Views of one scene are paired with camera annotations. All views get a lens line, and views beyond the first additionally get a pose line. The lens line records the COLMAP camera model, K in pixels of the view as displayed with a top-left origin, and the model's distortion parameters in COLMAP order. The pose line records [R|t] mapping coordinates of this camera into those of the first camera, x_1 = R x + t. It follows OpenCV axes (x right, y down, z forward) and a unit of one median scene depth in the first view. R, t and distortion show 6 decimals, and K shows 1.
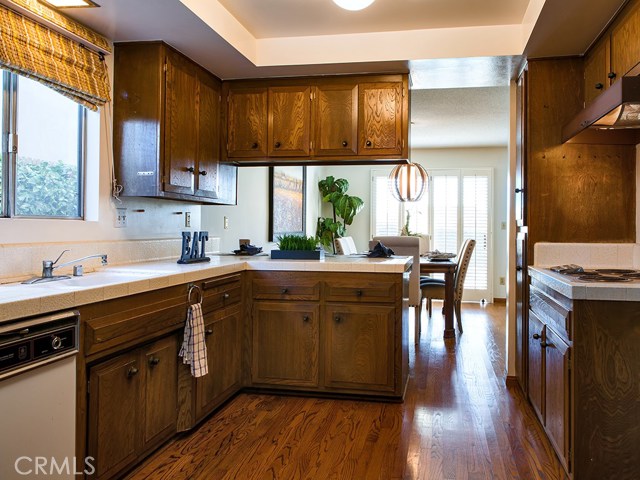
lens RADIAL K [[484.7, 0, 349.1], [0, 484.7, 224.6], [0, 0, 1]] dist [0.006474, -0.005021]
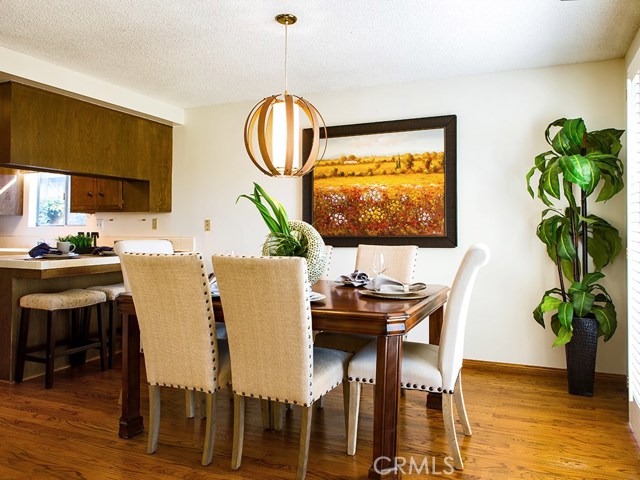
lens RADIAL K [[484.7, 0, 343.5], [0, 484.7, 218.0], [0, 0, 1]] dist [0.006474, -0.005021]
pose [[-0.190933, -0.040862, -0.980752, 1.206075], [0.001307, 0.999122, -0.041882, 0.040048], [0.981602, -0.009278, -0.190712, 2.319759]]
